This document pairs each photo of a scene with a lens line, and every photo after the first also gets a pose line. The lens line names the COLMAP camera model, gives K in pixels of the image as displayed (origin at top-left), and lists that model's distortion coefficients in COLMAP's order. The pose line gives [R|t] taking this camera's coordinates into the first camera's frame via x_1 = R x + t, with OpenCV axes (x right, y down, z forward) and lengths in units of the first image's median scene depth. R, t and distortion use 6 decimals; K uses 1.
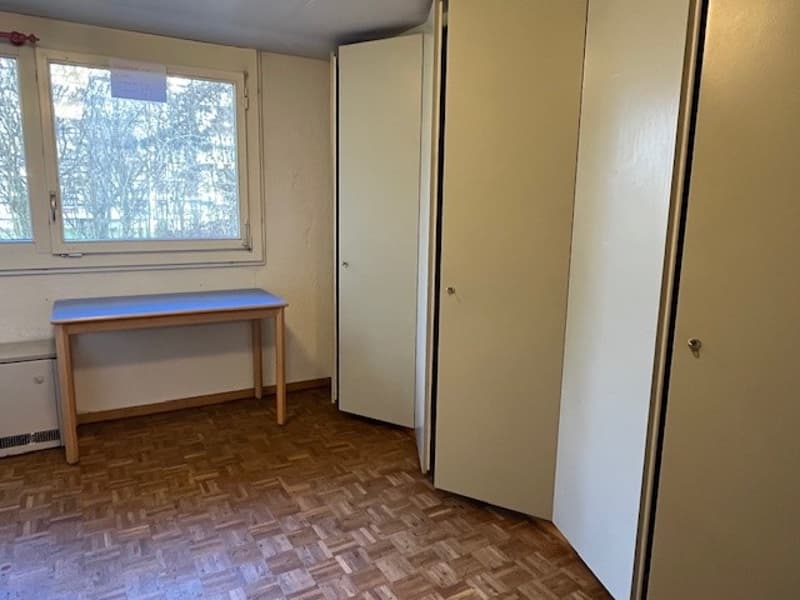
lens RADIAL K [[563.2, 0, 400.4], [0, 563.2, 298.1], [0, 0, 1]] dist [0.009190, -0.006983]
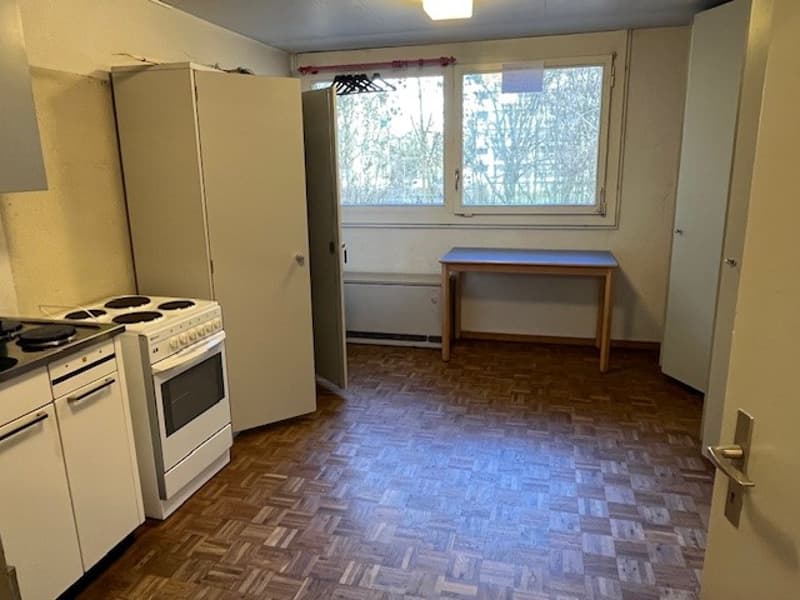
lens RADIAL K [[563.2, 0, 403.1], [0, 563.2, 299.3], [0, 0, 1]] dist [0.009190, -0.006983]
pose [[0.711140, 0.135960, -0.689779, 0.303600], [-0.089273, 0.990644, 0.103224, -0.000574], [0.697359, -0.011828, 0.716624, -0.099072]]
